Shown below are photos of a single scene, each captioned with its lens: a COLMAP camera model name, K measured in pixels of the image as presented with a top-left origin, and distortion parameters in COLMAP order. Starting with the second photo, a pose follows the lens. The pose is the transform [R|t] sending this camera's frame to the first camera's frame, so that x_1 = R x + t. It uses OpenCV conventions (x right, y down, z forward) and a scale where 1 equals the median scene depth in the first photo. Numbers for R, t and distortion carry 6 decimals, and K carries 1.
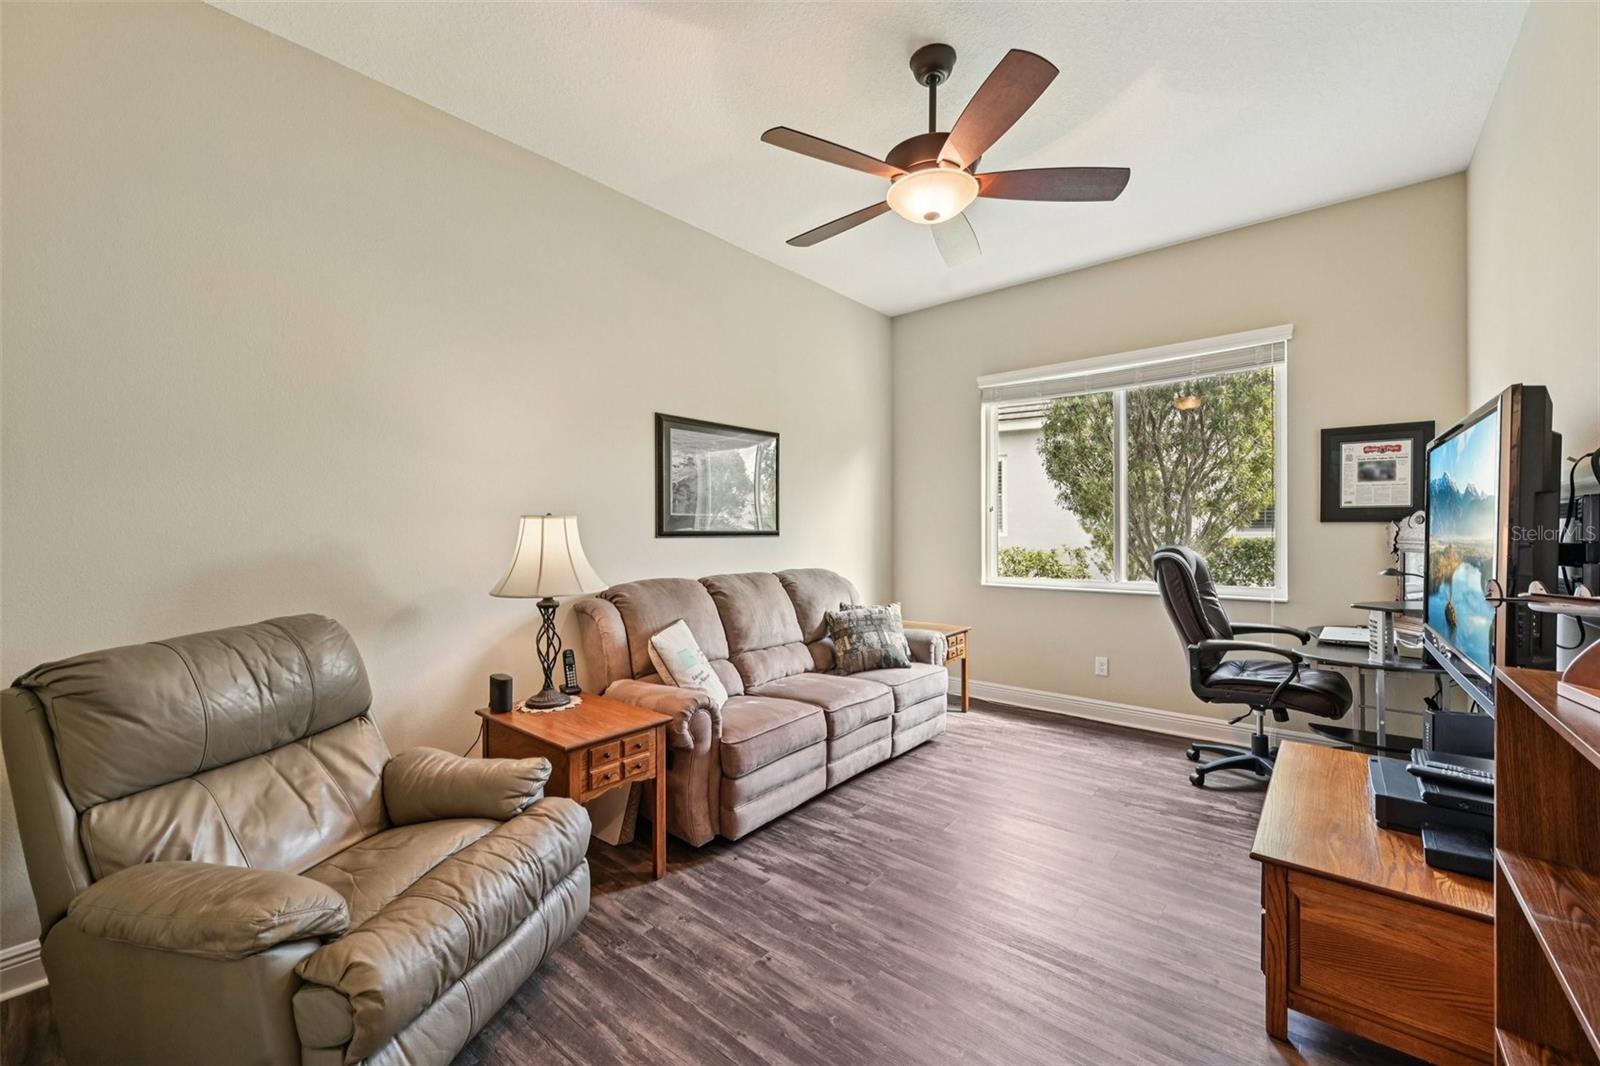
lens RADIAL K [[632.3, 0, 797.9], [0, 632.3, 529.8], [0, 0, 1]] dist [-0.002301, 0.001145]
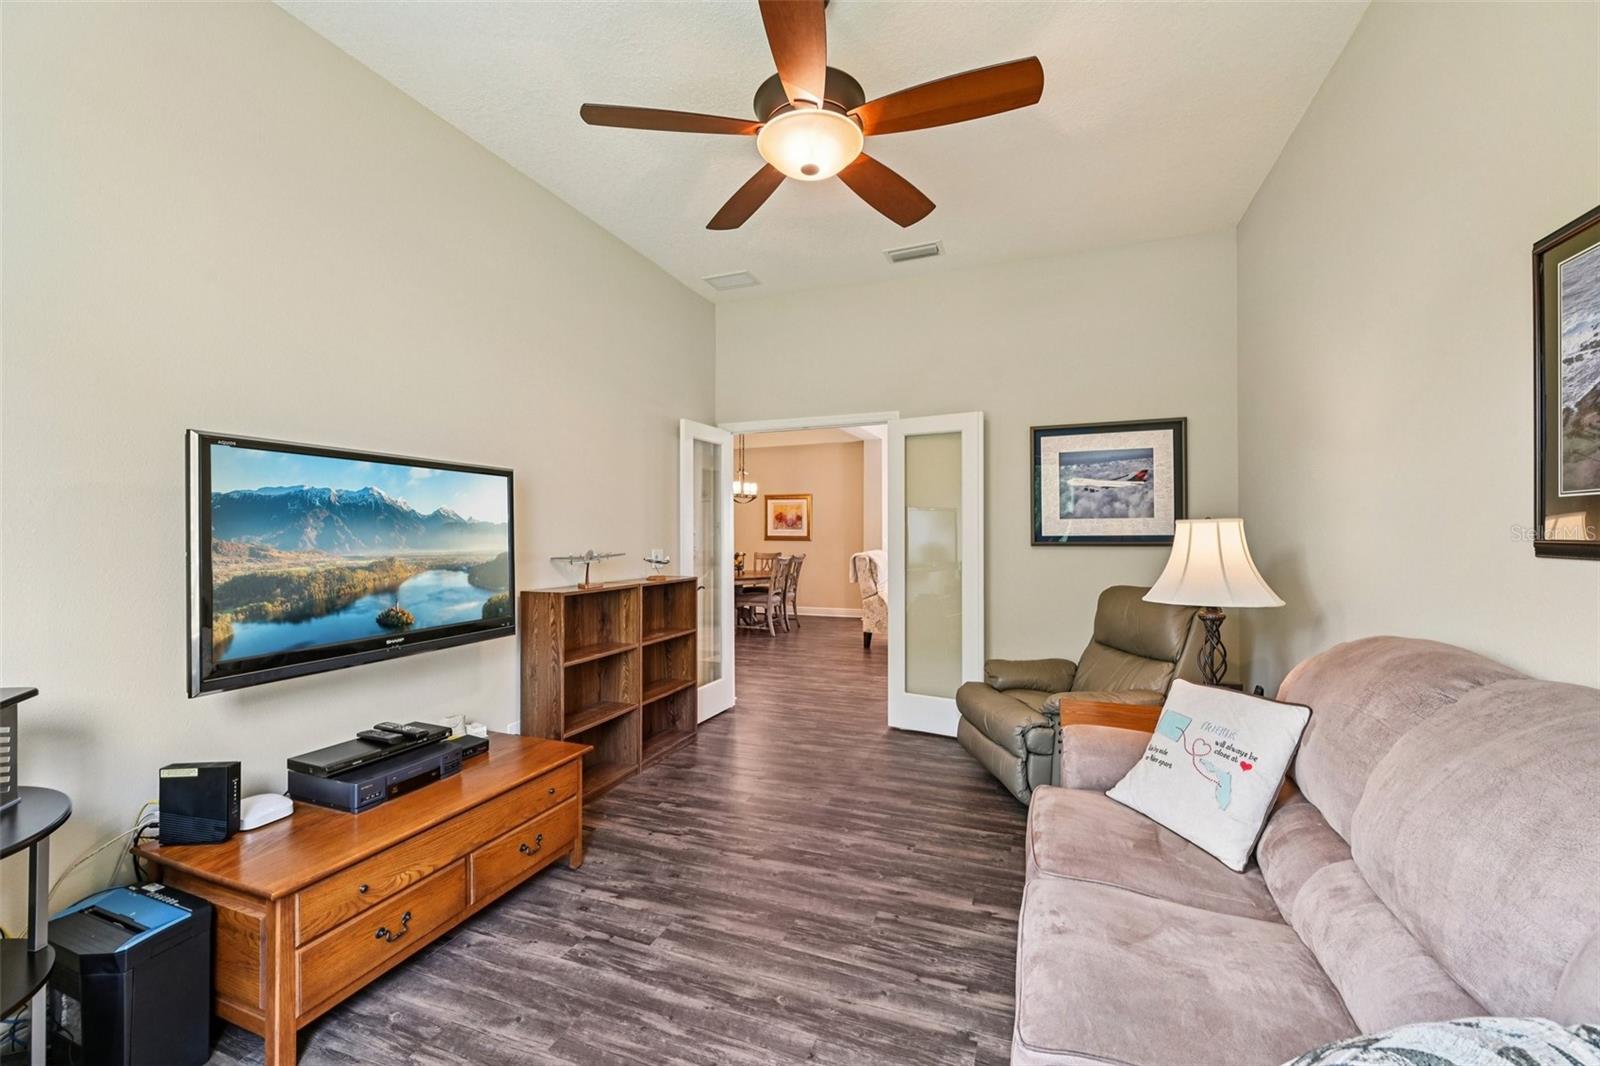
lens RADIAL K [[632.3, 0, 797.2], [0, 632.3, 531.9], [0, 0, 1]] dist [-0.002301, 0.001145]
pose [[-0.945237, 0.007319, -0.326304, 0.382281], [0.006906, 0.999973, 0.002424, -0.008939], [0.326313, 0.000038, -0.945262, 1.353487]]
